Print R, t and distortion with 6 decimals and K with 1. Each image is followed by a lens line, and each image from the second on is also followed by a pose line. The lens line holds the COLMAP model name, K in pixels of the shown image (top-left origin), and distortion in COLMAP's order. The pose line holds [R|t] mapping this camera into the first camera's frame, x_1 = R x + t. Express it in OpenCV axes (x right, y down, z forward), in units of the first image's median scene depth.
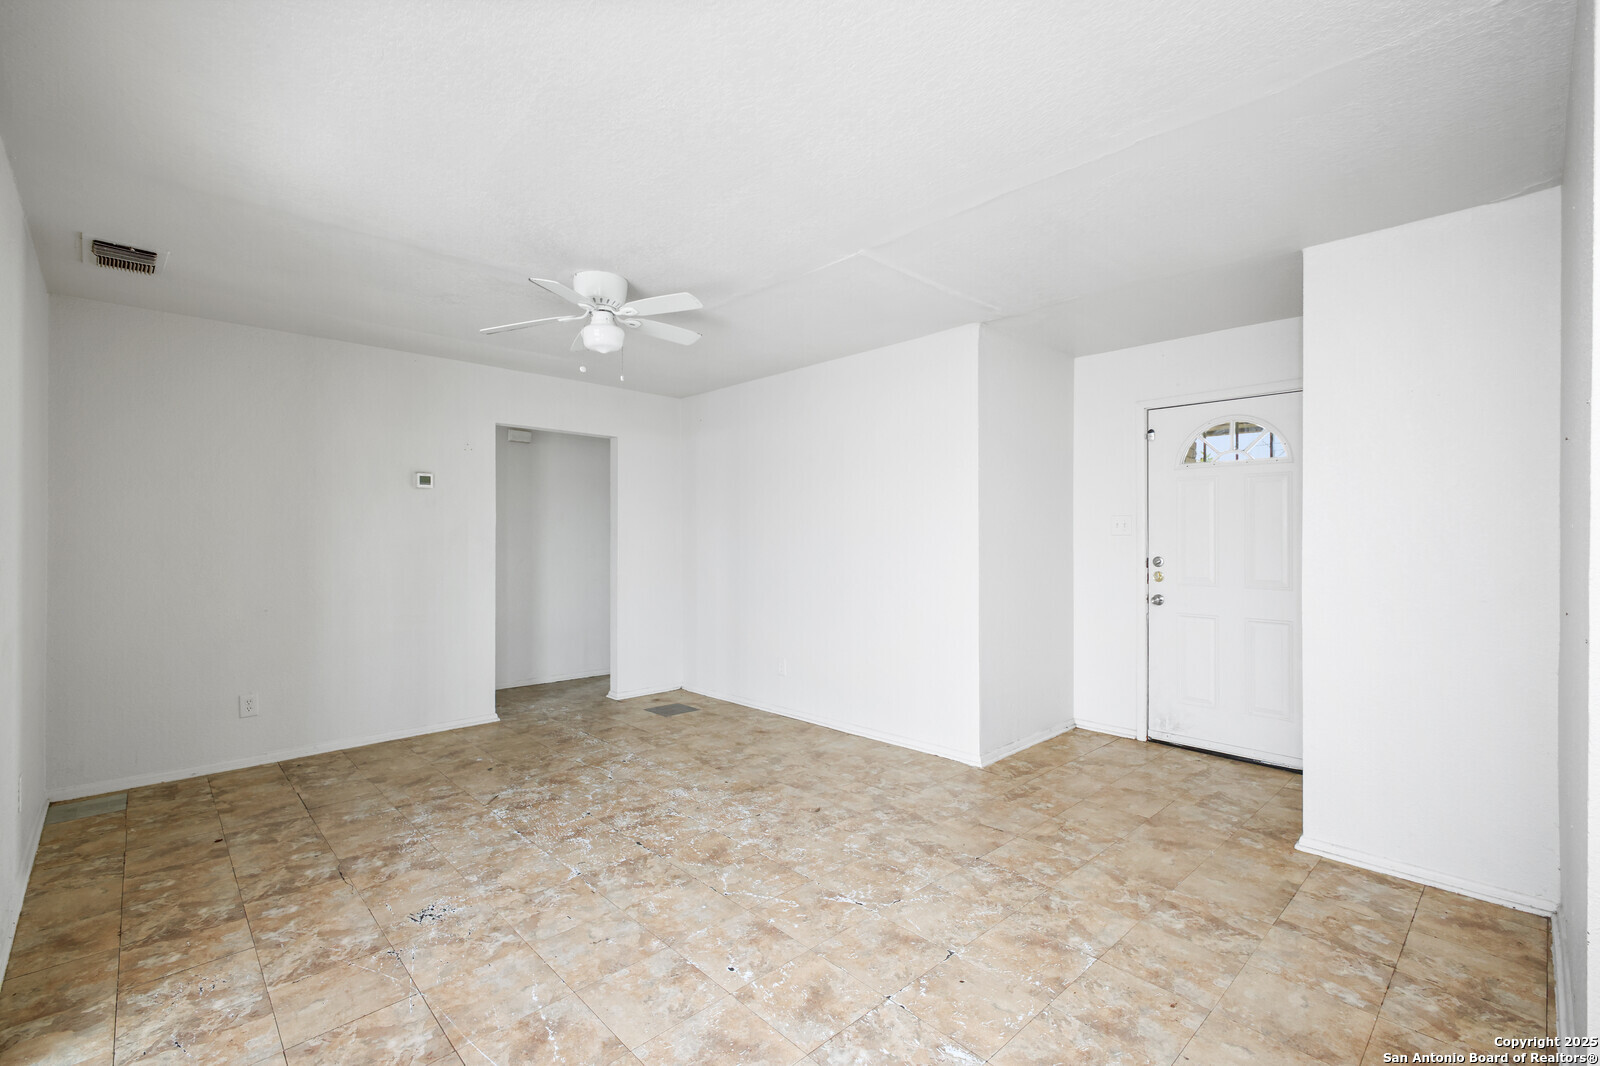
lens RADIAL K [[699.1, 0, 800.0], [0, 699.1, 533.0], [0, 0, 1]] dist [0.004260, 0.000319]
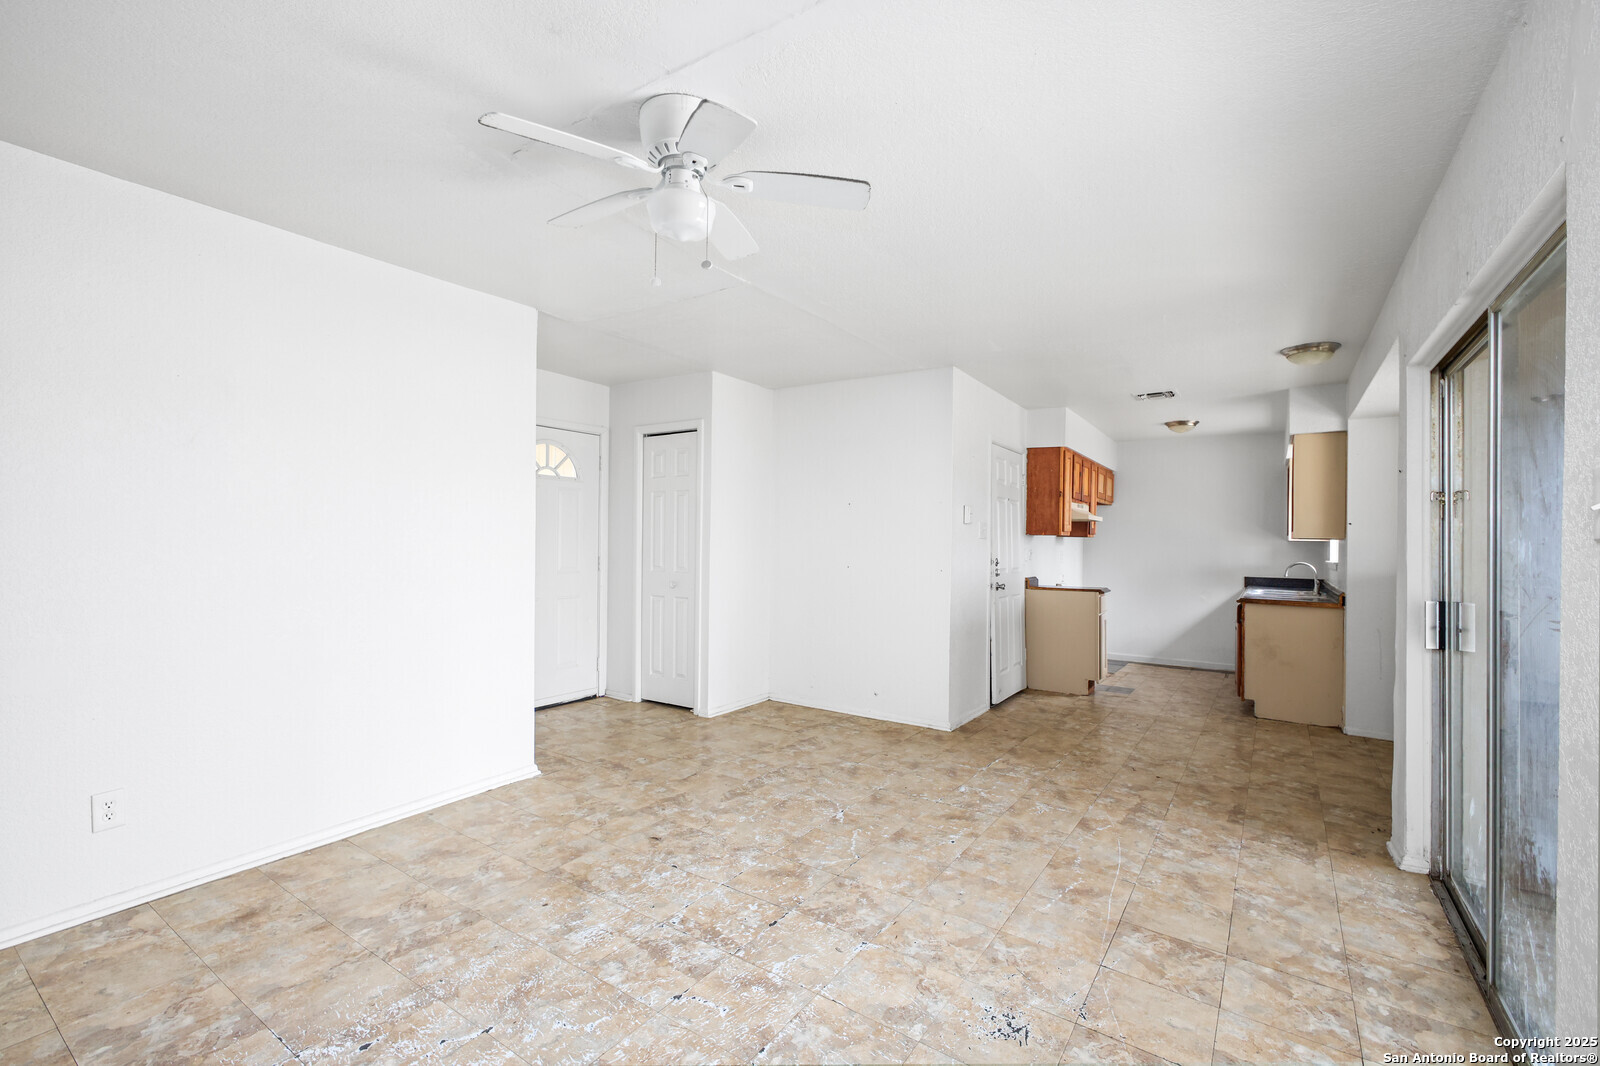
lens RADIAL K [[699.1, 0, 800.0], [0, 699.1, 533.0], [0, 0, 1]] dist [0.004260, 0.000319]
pose [[-0.209338, 0.002835, 0.977839, -1.000251], [-0.018949, 0.999796, -0.006955, 0.003459], [-0.977660, -0.019985, -0.209242, 1.126446]]
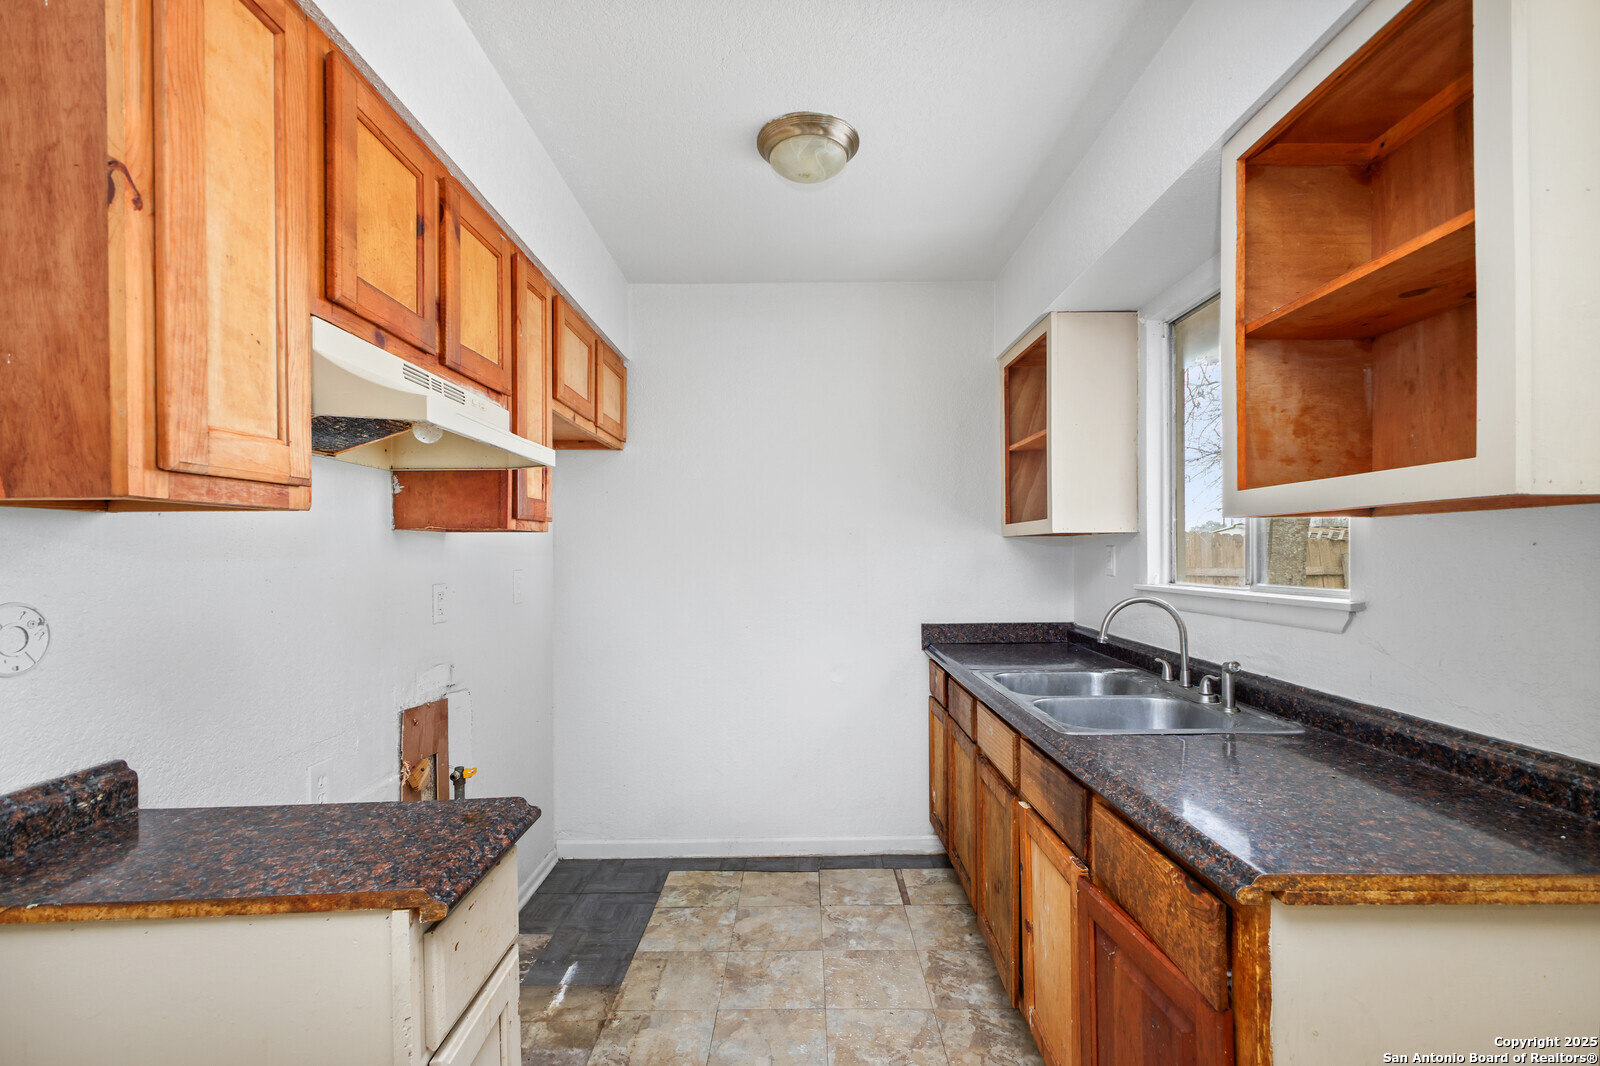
lens RADIAL K [[717.6, 0, 800.0], [0, 717.6, 548.2], [0, 0, 1]] dist [0.000041, 0.000047]
pose [[-0.720491, 0.006146, 0.693437, 0.459352], [0.005587, 0.999980, -0.003059, 0.002480], [-0.693442, 0.001670, -0.720511, -0.024594]]
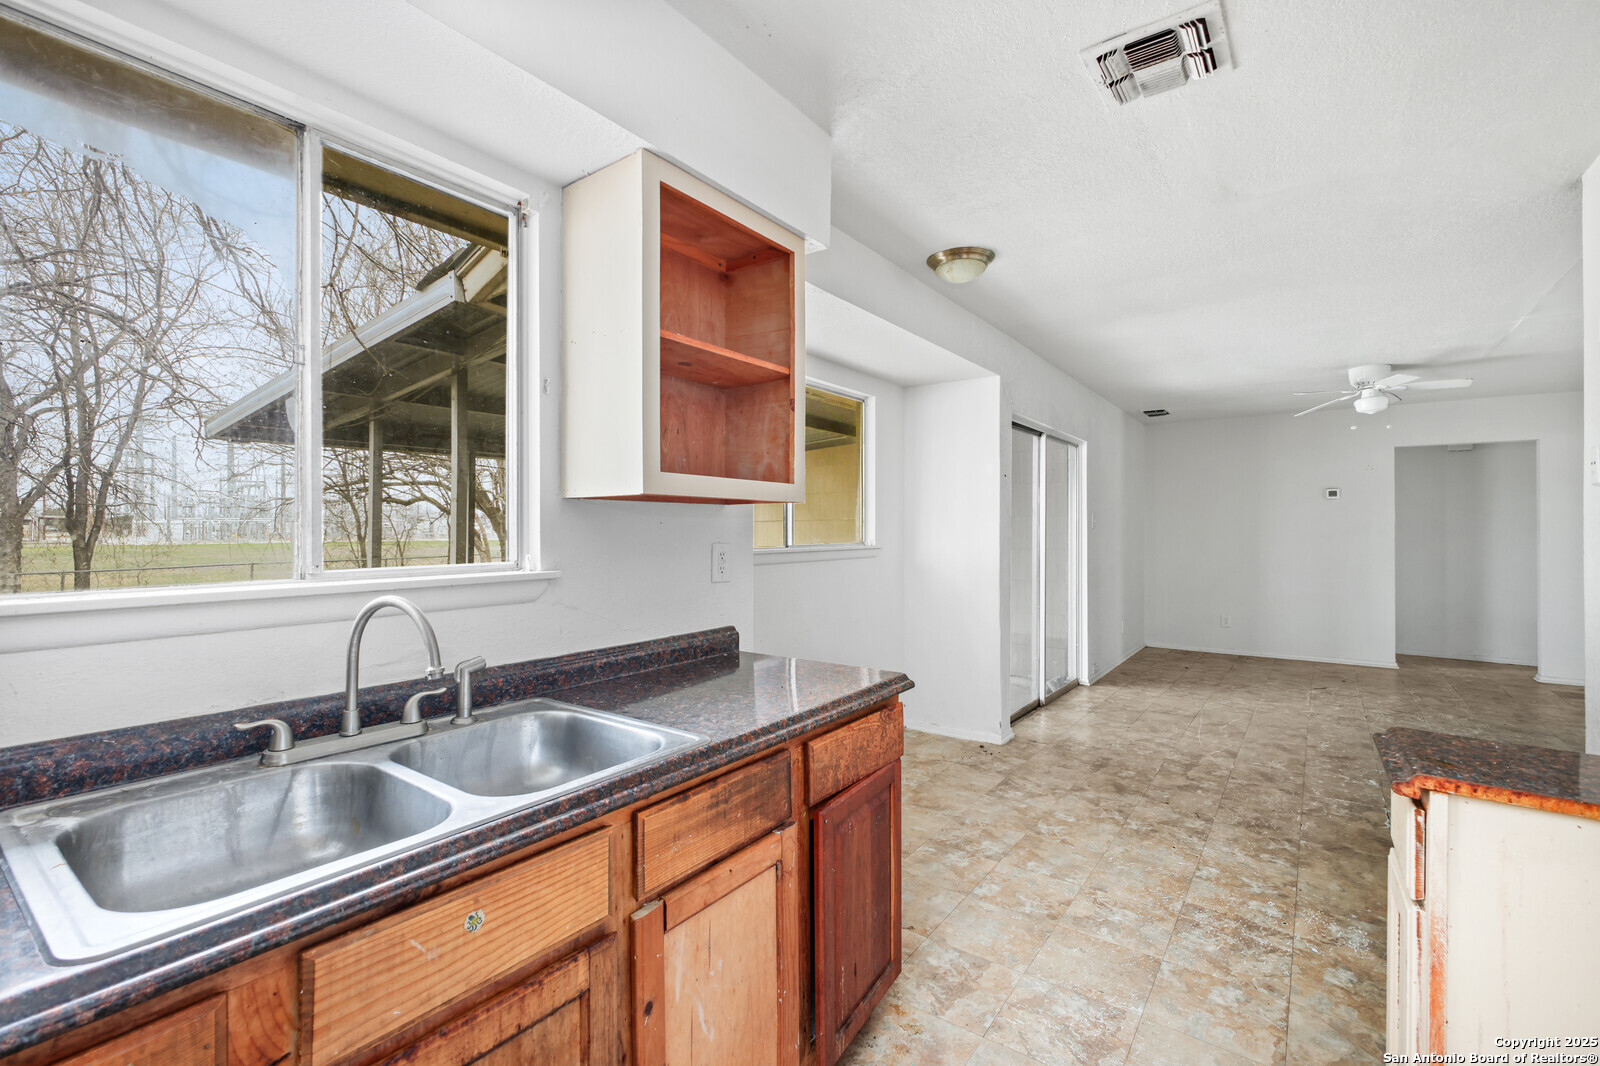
lens RADIAL K [[699.1, 0, 800.0], [0, 699.1, 533.0], [0, 0, 1]] dist [0.004260, 0.000319]
pose [[0.169597, 0.001394, -0.985513, 1.140522], [-0.000083, 0.999999, 0.001400, 0.009870], [0.985514, -0.000156, 0.169597, -0.575852]]
